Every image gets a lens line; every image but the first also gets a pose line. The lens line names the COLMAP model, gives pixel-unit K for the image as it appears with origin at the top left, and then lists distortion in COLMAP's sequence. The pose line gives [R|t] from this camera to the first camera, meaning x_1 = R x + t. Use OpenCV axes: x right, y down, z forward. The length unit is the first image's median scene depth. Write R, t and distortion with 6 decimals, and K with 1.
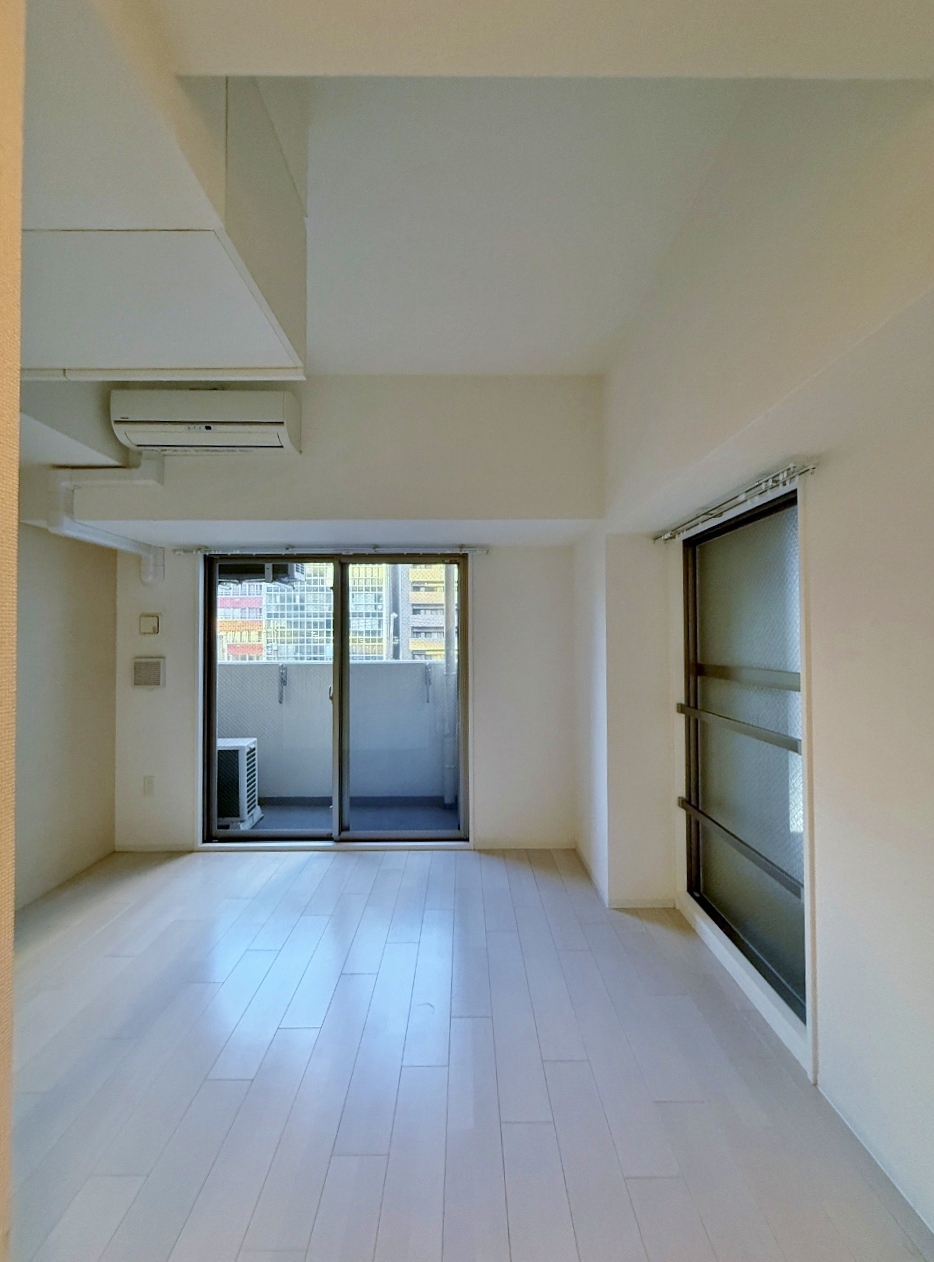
lens RADIAL K [[504.6, 0, 471.7], [0, 504.6, 631.0], [0, 0, 1]] dist [-0.001290, 0.000359]
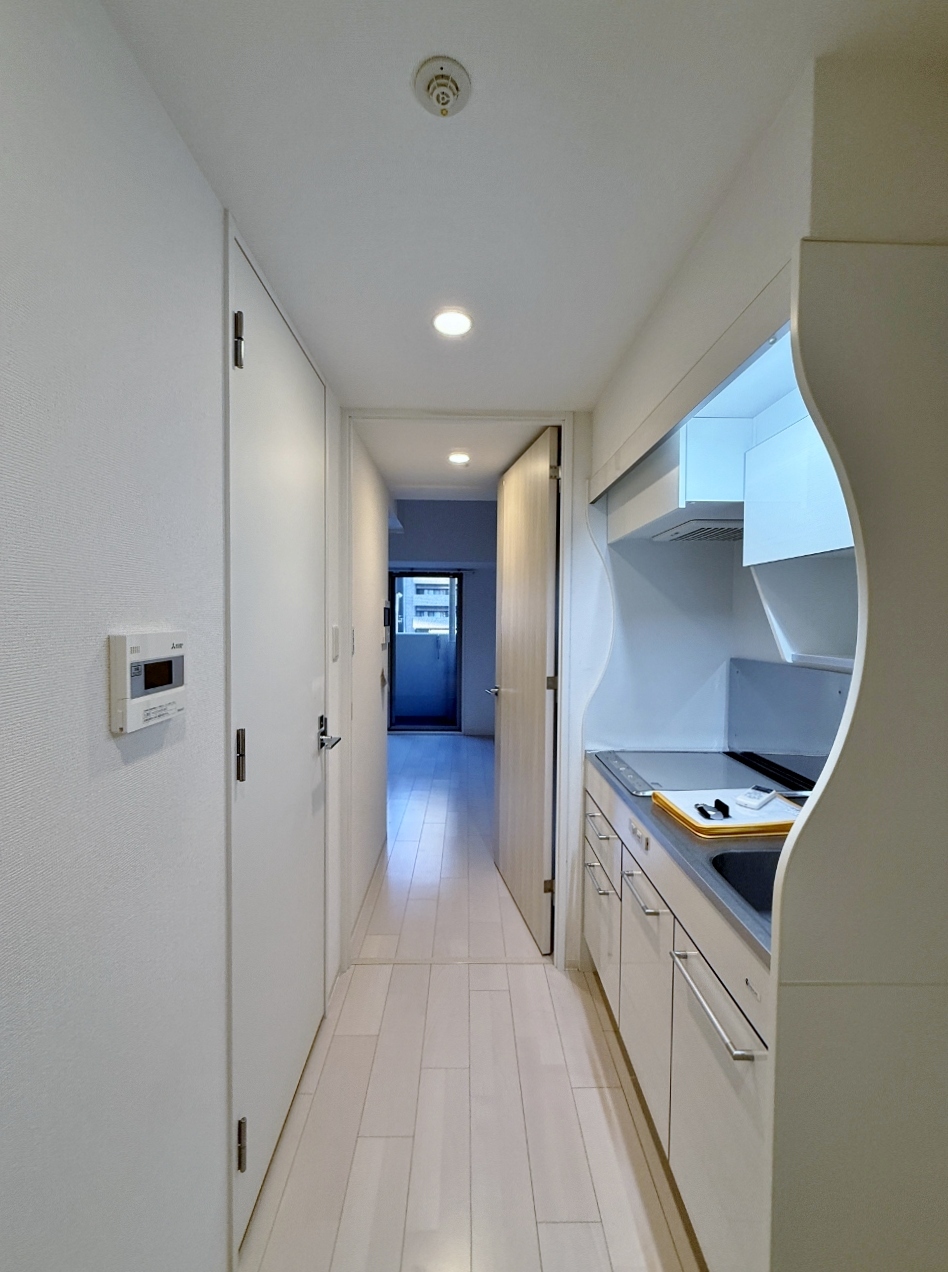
lens RADIAL K [[508.6, 0, 474.9], [0, 508.6, 634.9], [0, 0, 1]] dist [-0.001290, 0.000359]
pose [[0.999914, 0.013115, 0.000477, 0.028478], [-0.013123, 0.998796, 0.047269, -0.012958], [0.000144, -0.047271, 0.998882, -0.617345]]
